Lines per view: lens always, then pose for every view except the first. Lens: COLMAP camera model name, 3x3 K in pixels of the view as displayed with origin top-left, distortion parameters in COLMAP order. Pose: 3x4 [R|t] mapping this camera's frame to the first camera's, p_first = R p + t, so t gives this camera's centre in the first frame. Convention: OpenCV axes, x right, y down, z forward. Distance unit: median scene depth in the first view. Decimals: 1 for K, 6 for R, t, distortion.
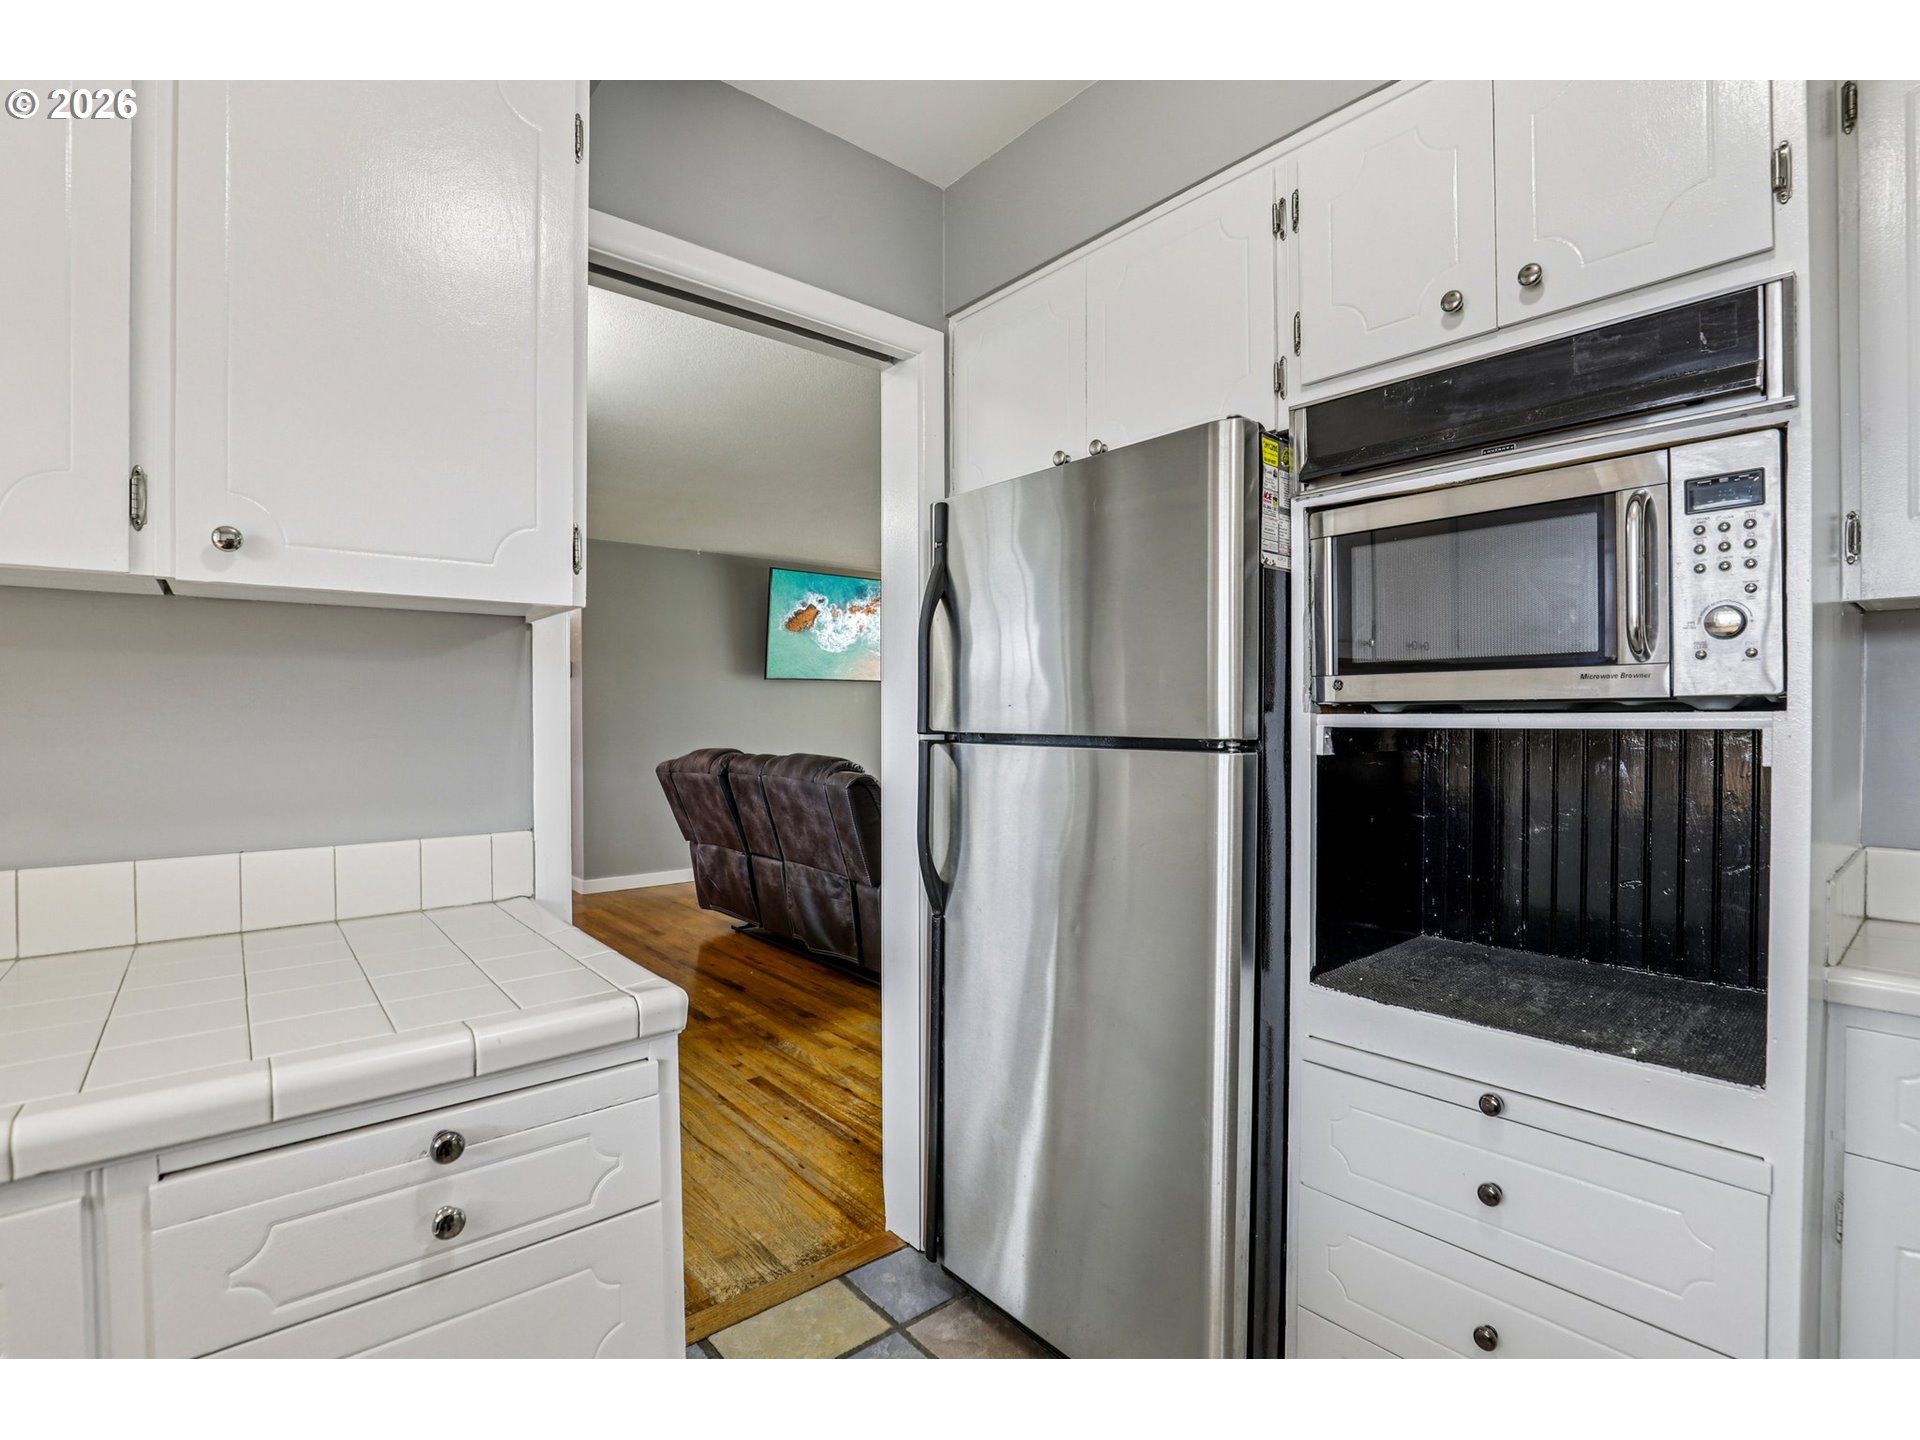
lens RADIAL K [[898.1, 0, 950.2], [0, 898.1, 721.1], [0, 0, 1]] dist [-0.030846, 0.002648]
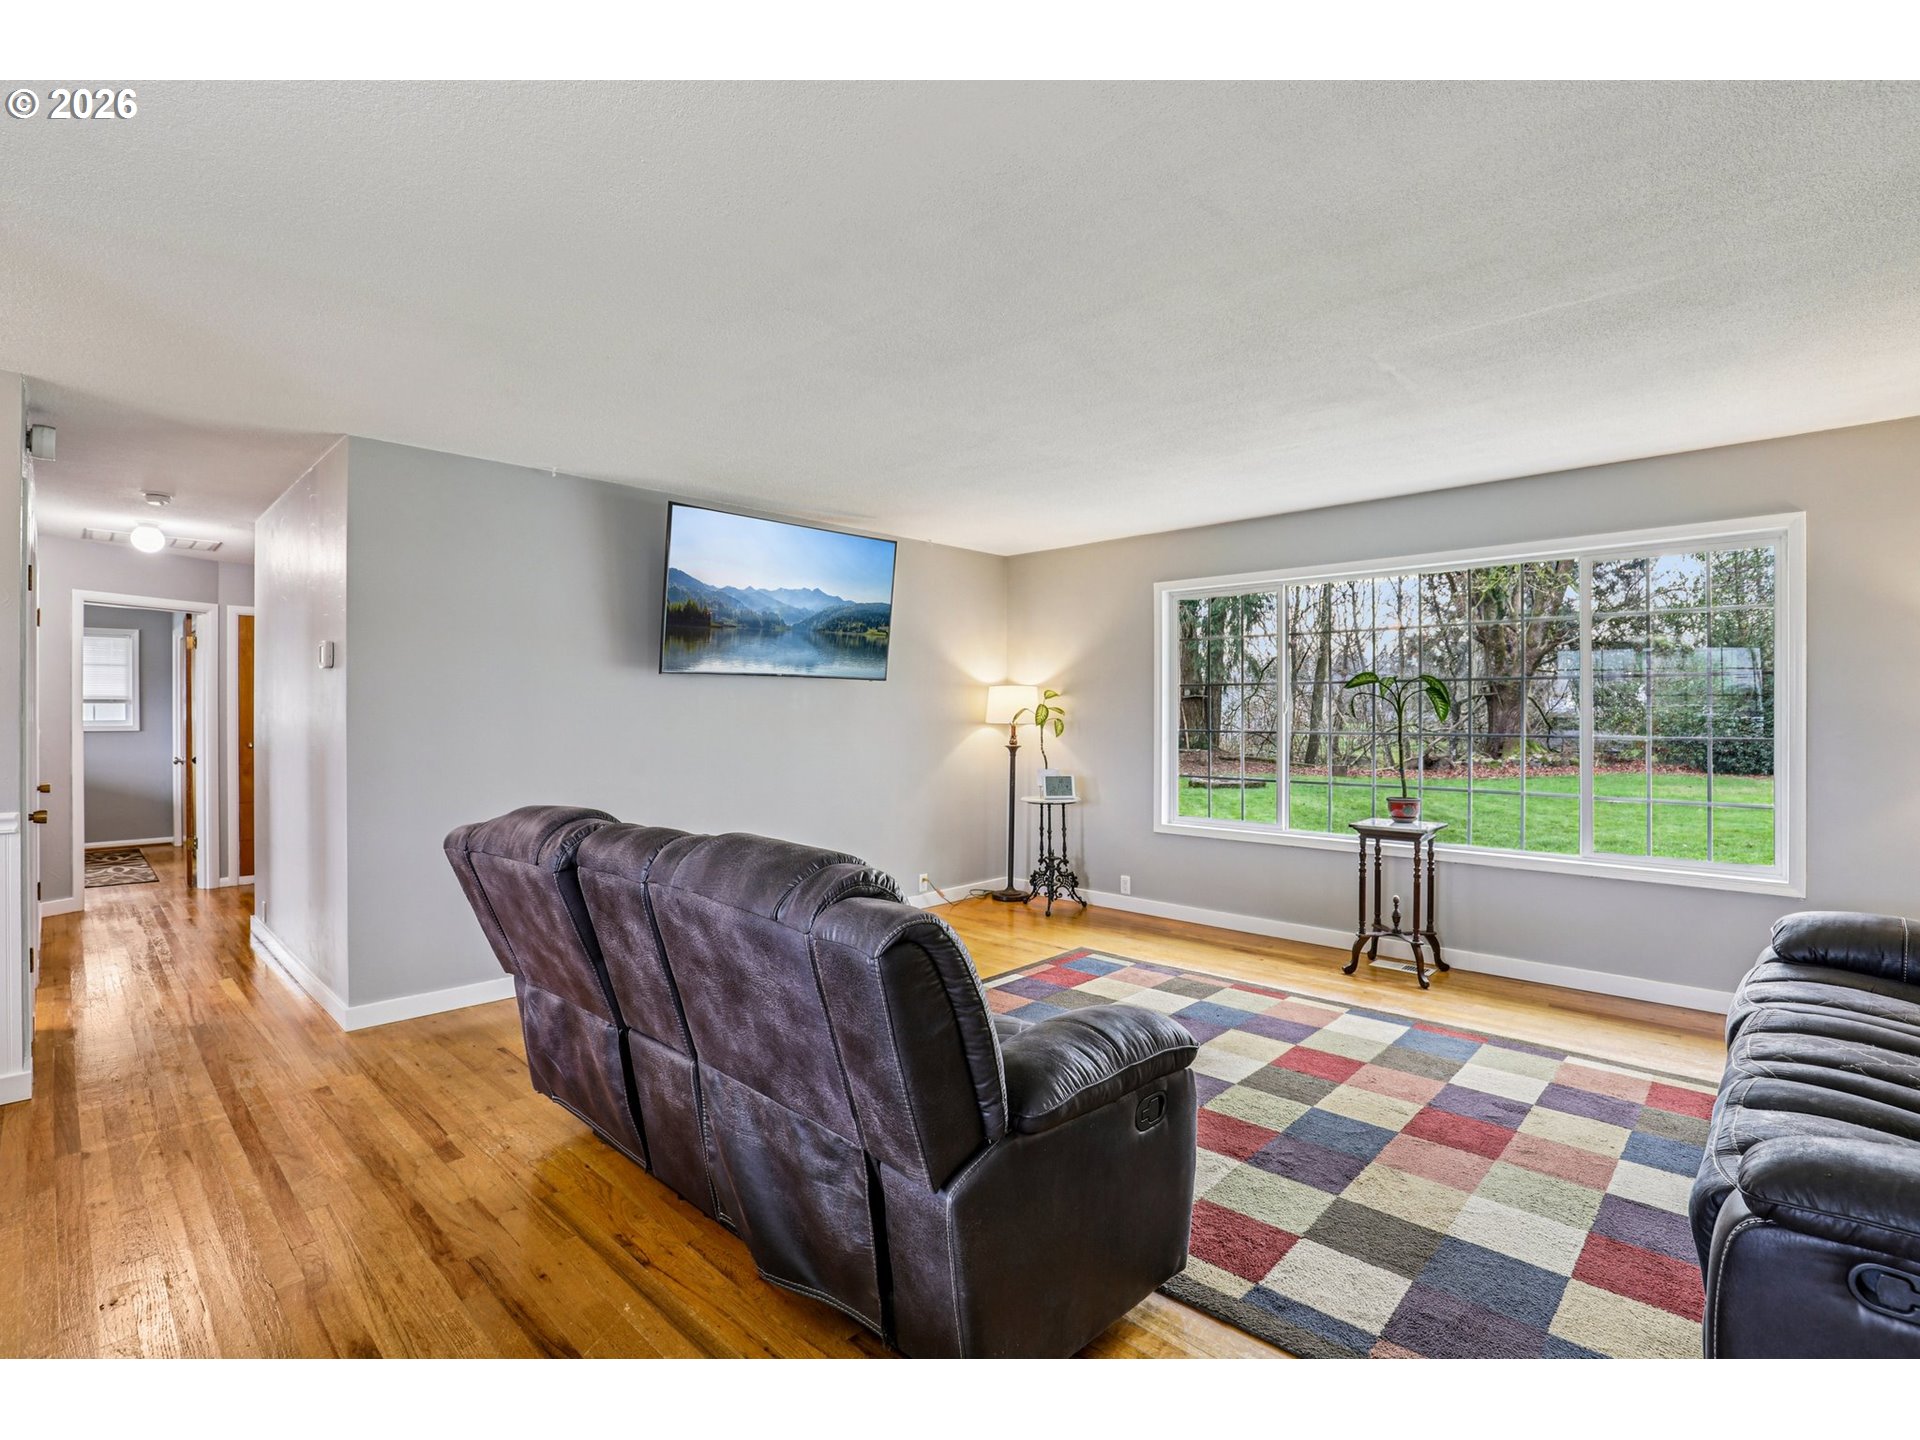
lens RADIAL K [[898.1, 0, 955.3], [0, 898.1, 716.8], [0, 0, 1]] dist [-0.030846, 0.002648]
pose [[0.993707, 0.003794, 0.111947, -0.116681], [-0.003083, 0.999974, -0.006531, -0.021756], [-0.111969, 0.006144, 0.993693, 0.581969]]
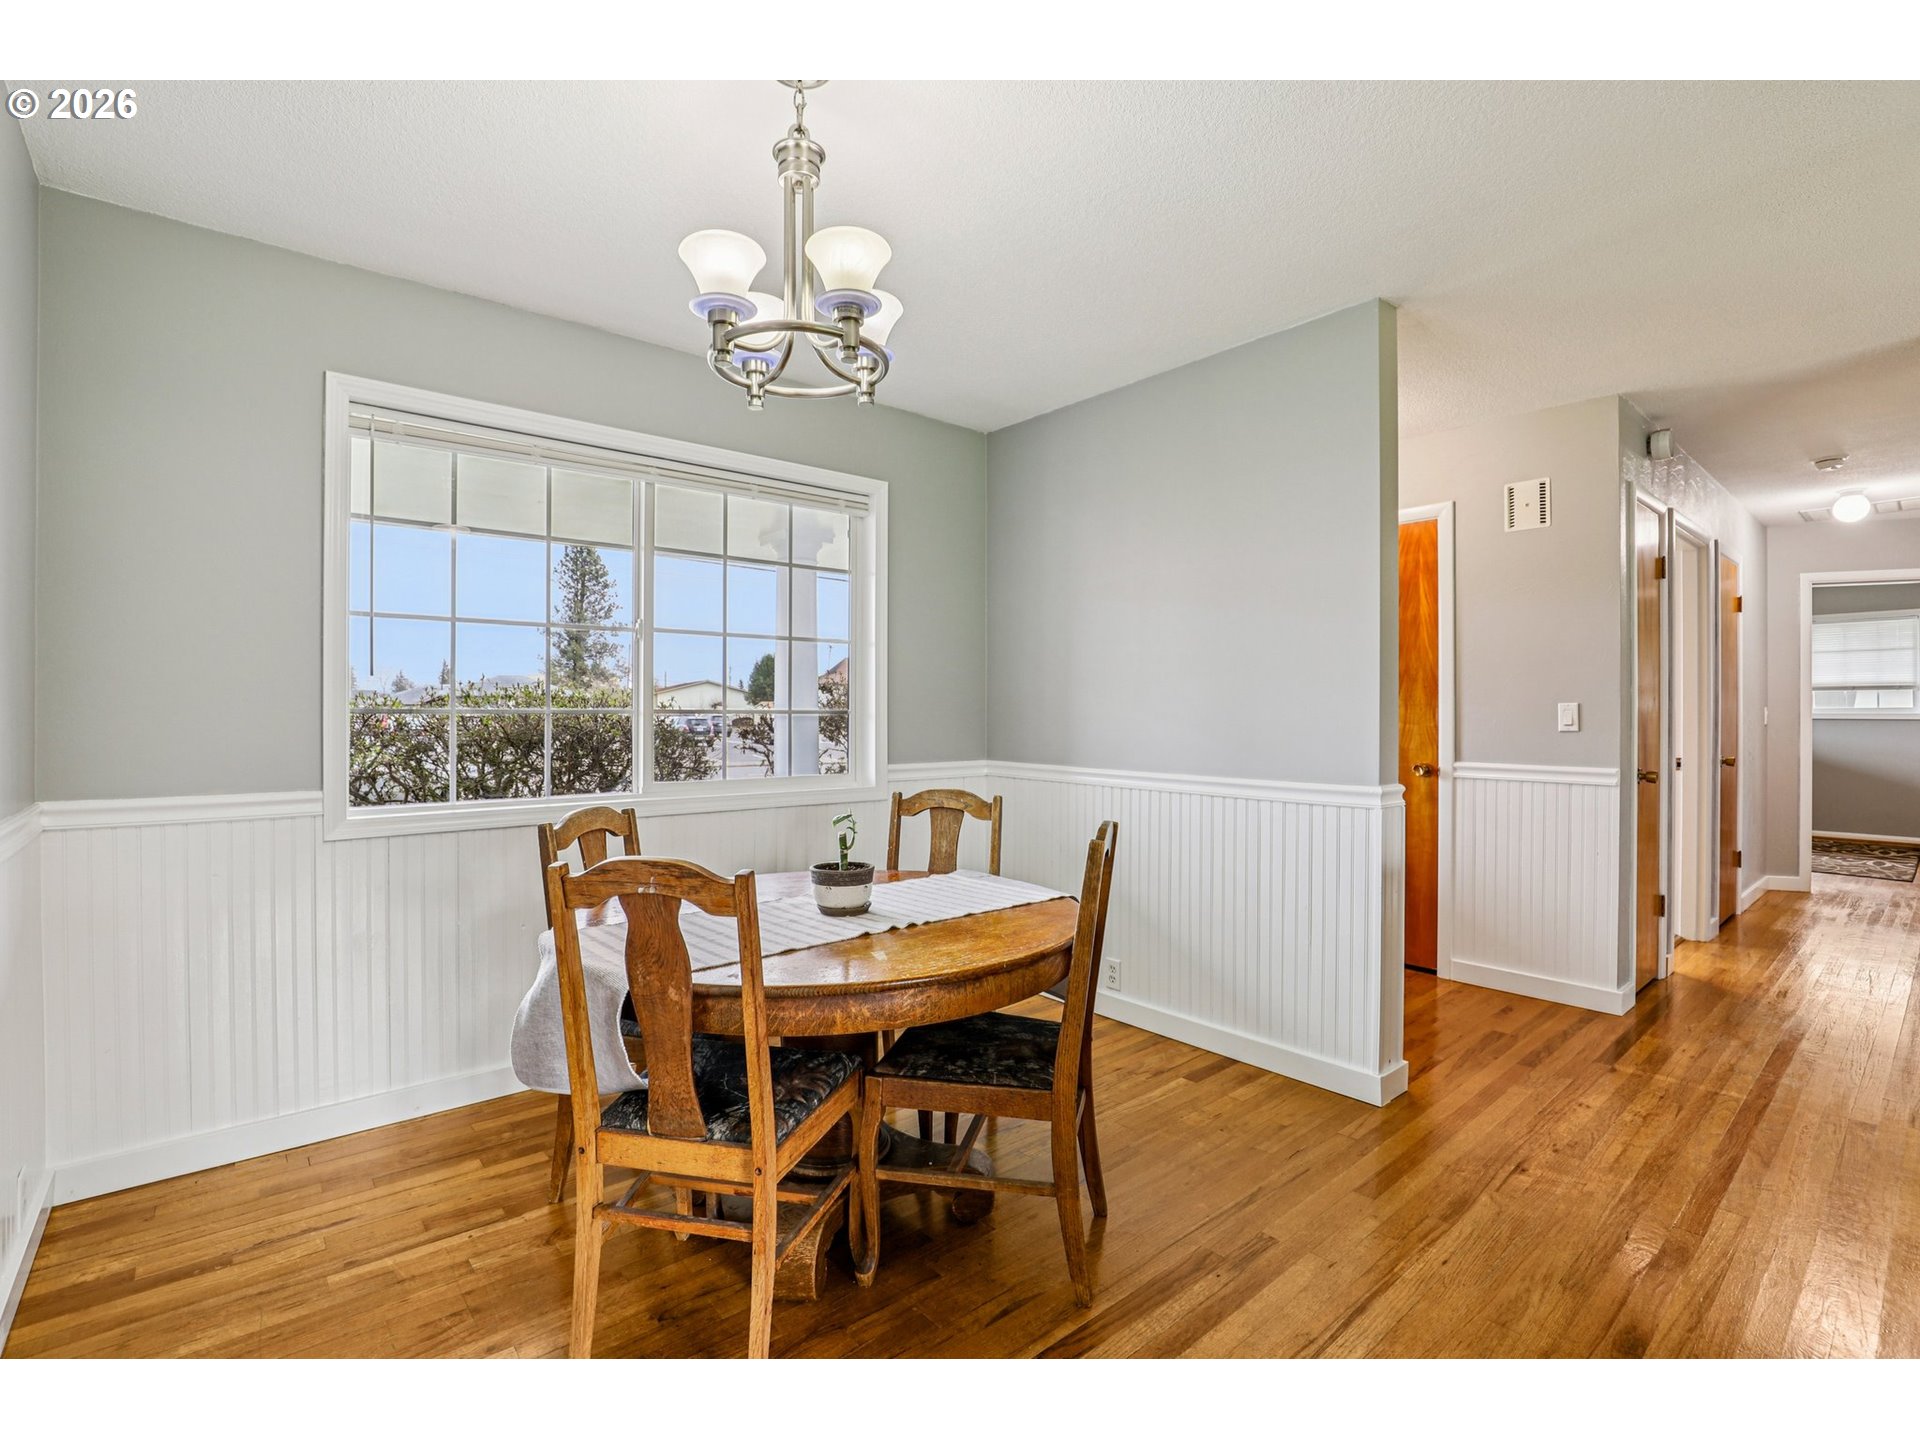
lens RADIAL K [[898.1, 0, 947.2], [0, 898.1, 717.1], [0, 0, 1]] dist [-0.030846, 0.002648]
pose [[-0.010746, 0.010882, -0.999883, 0.043145], [-0.014096, 0.999840, 0.011033, 0.002173], [0.999843, 0.014212, -0.010591, 0.726774]]
